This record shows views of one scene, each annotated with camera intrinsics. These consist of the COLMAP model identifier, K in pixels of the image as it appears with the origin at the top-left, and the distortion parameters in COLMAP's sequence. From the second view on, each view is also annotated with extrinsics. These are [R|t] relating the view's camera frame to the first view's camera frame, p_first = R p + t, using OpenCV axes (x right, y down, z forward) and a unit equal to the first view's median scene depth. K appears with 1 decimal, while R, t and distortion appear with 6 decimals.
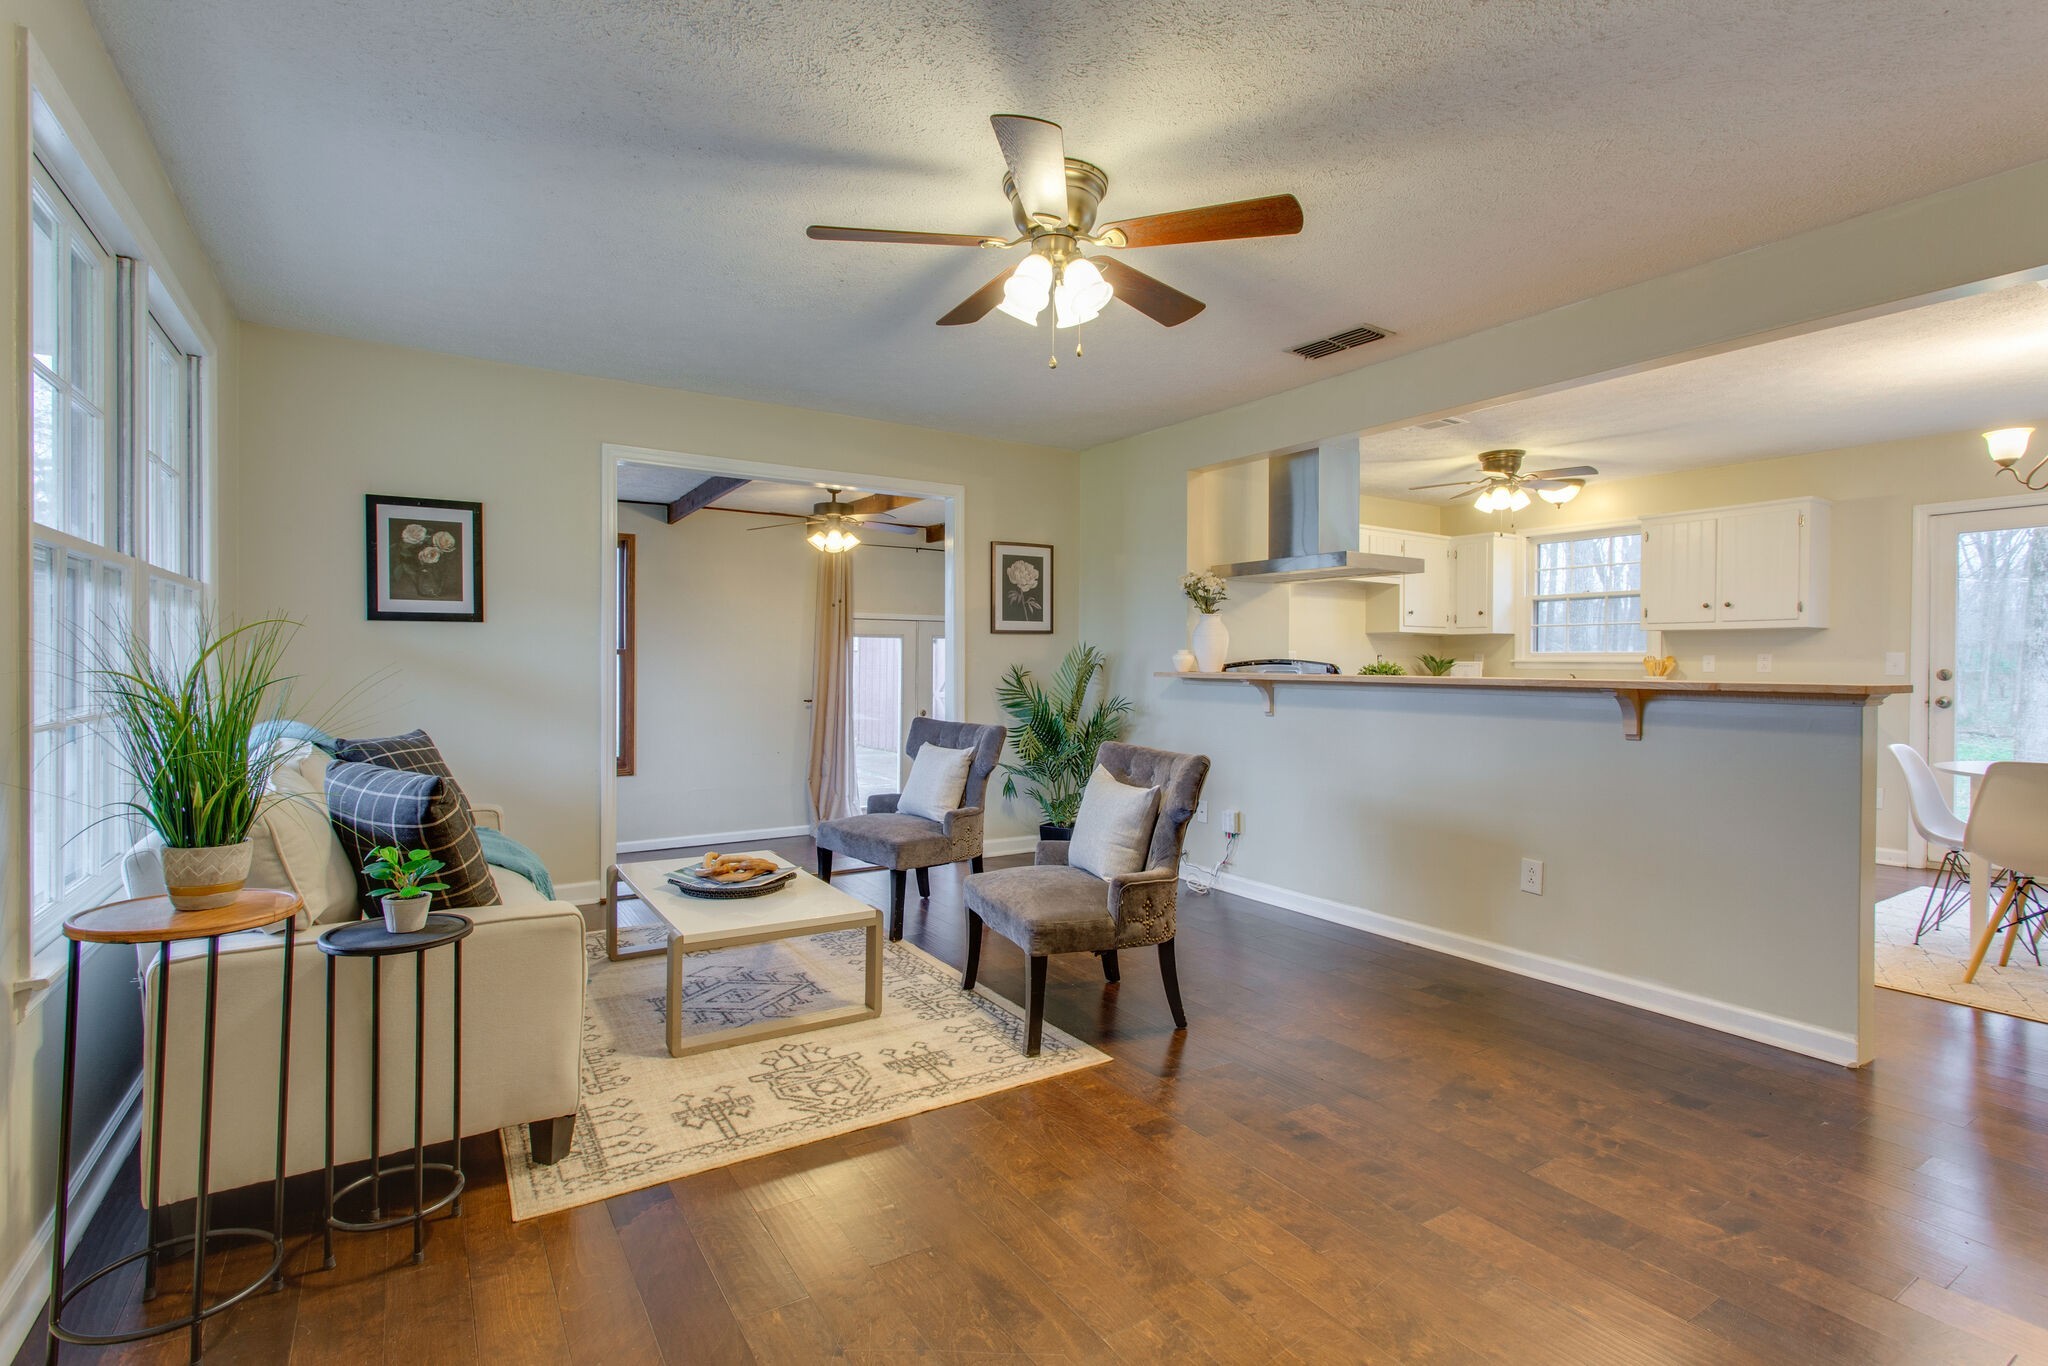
lens RADIAL K [[963.5, 0, 1022.9], [0, 963.5, 671.5], [0, 0, 1]] dist [-0.002674, 0.002488]
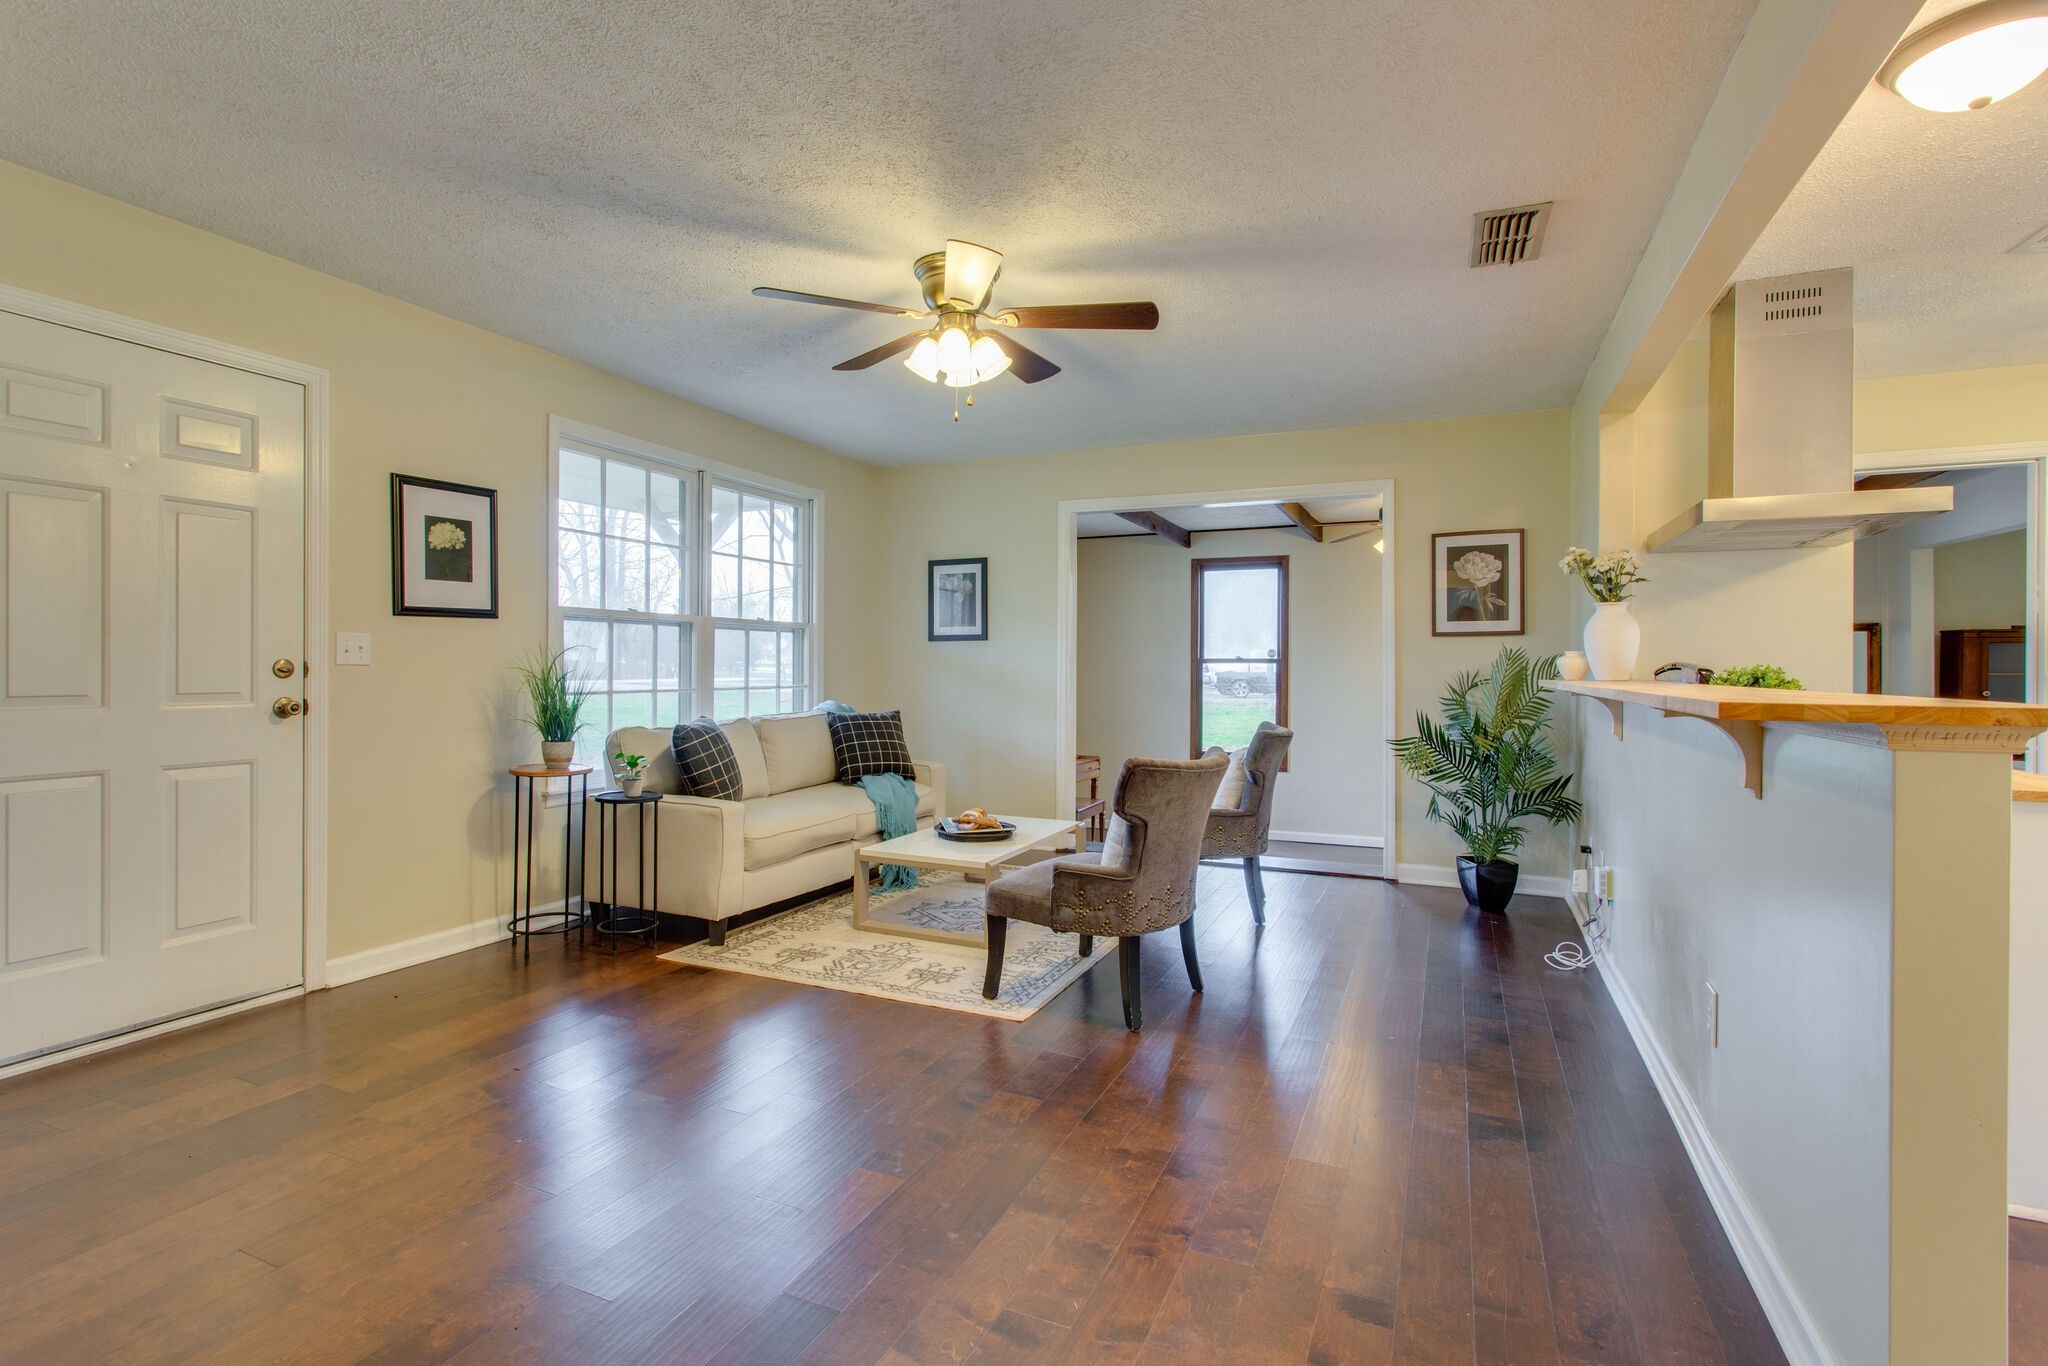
lens RADIAL K [[963.5, 0, 1022.9], [0, 963.5, 671.5], [0, 0, 1]] dist [-0.002674, 0.002488]
pose [[0.551449, 0.000816, -0.834208, 0.716591], [-0.010934, 0.999921, -0.006250, 0.004240], [0.834137, 0.012568, 0.551414, 0.267728]]
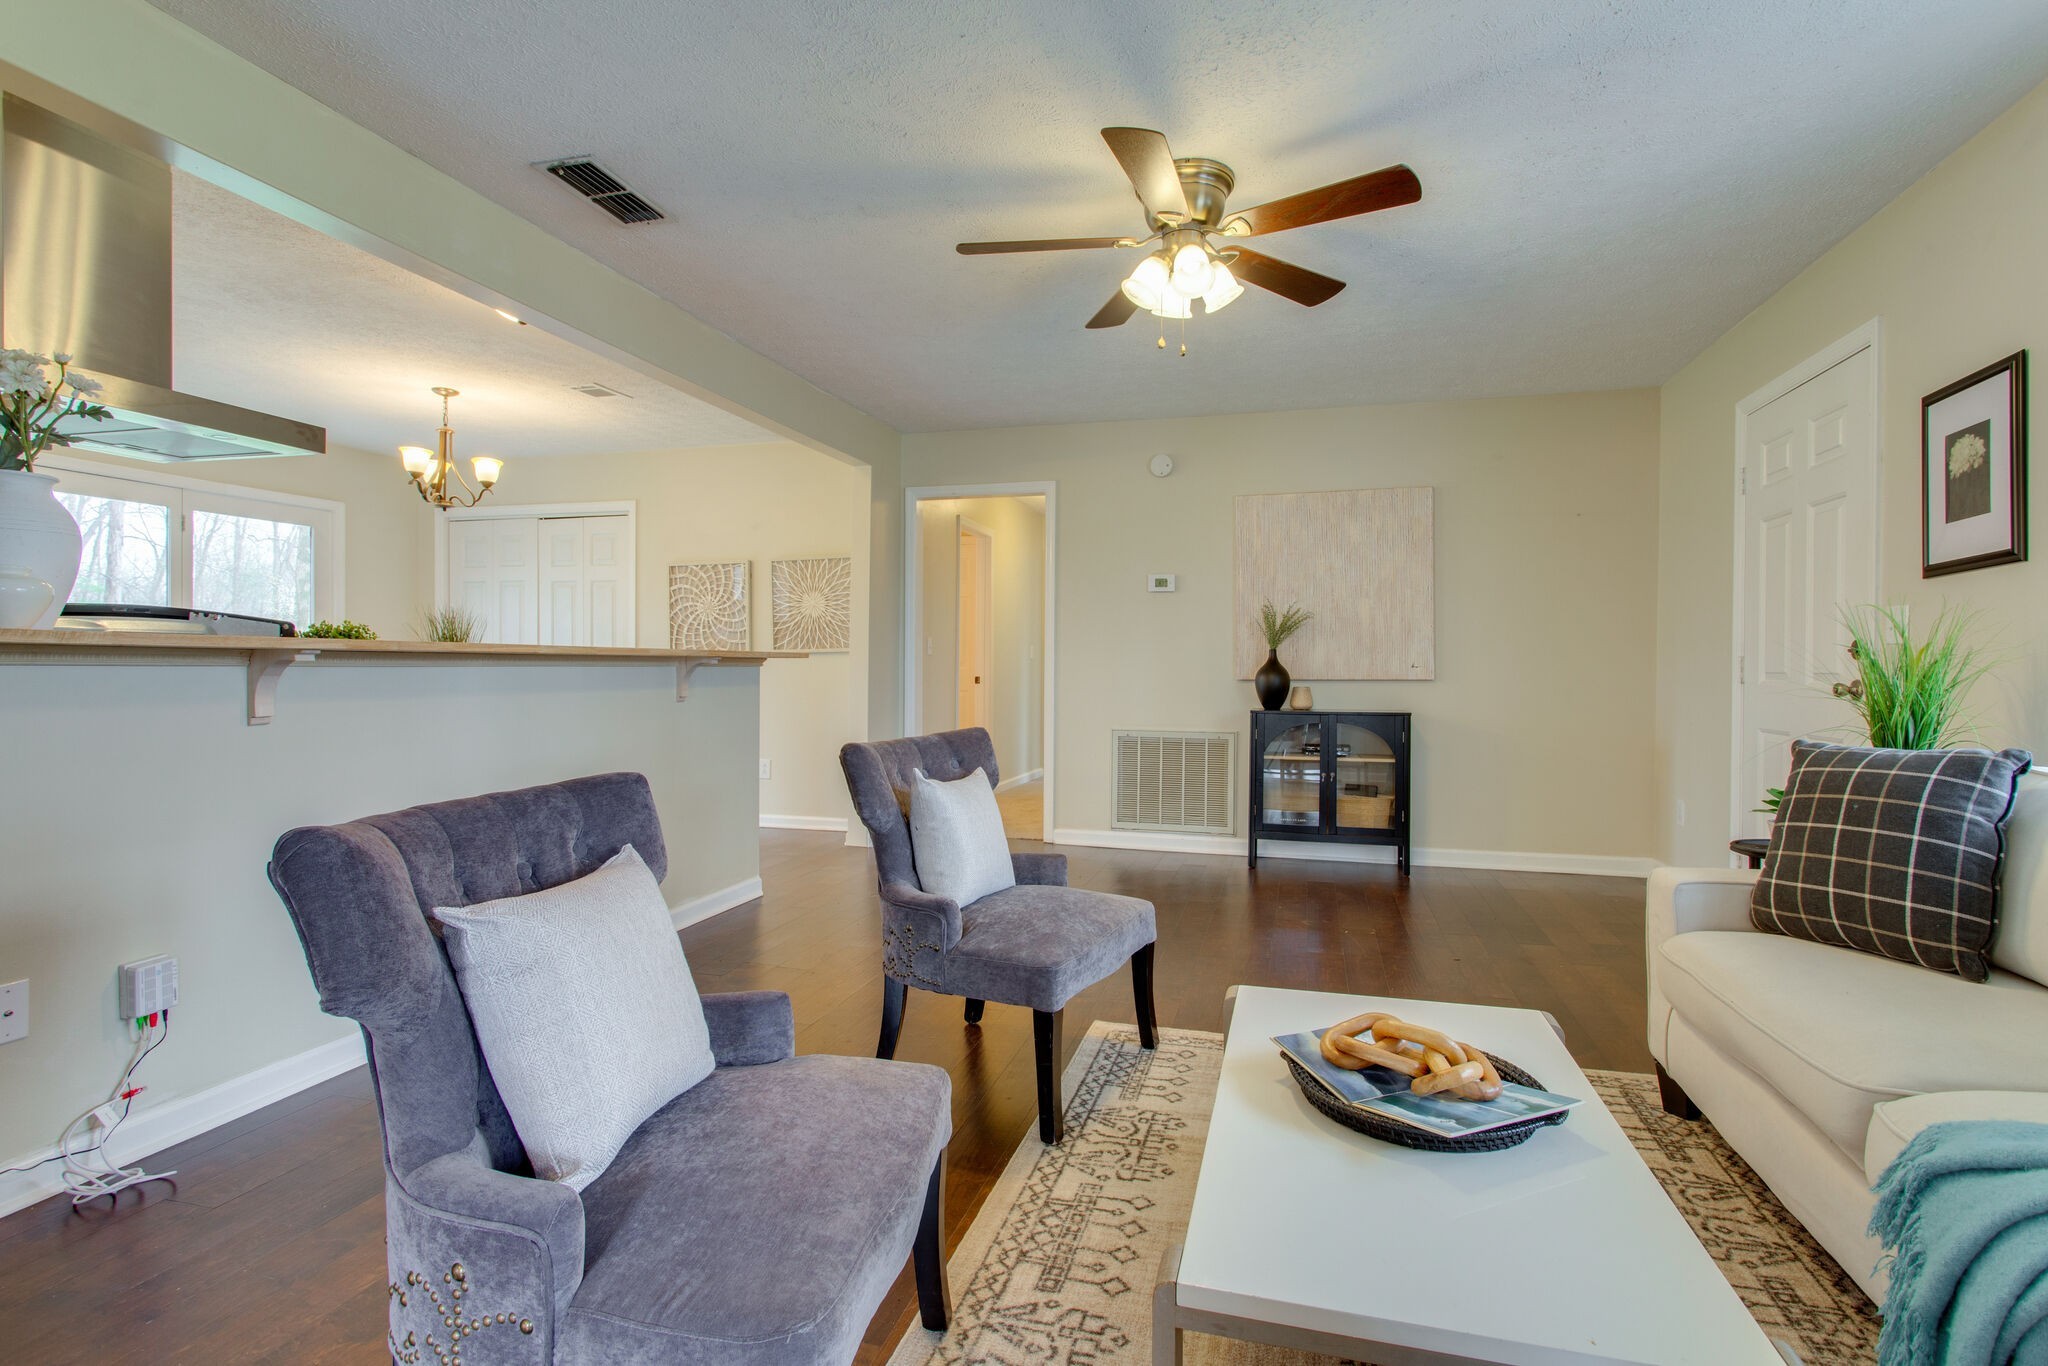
lens RADIAL K [[989.9, 0, 1024.0], [0, 989.9, 683.0], [0, 0, 1]] dist [-0.004230, -0.000362]
pose [[-0.664973, -0.024480, 0.746466, -0.441741], [-0.003883, 0.999562, 0.029322, 0.009534], [-0.746858, 0.016600, -0.664777, 1.223883]]
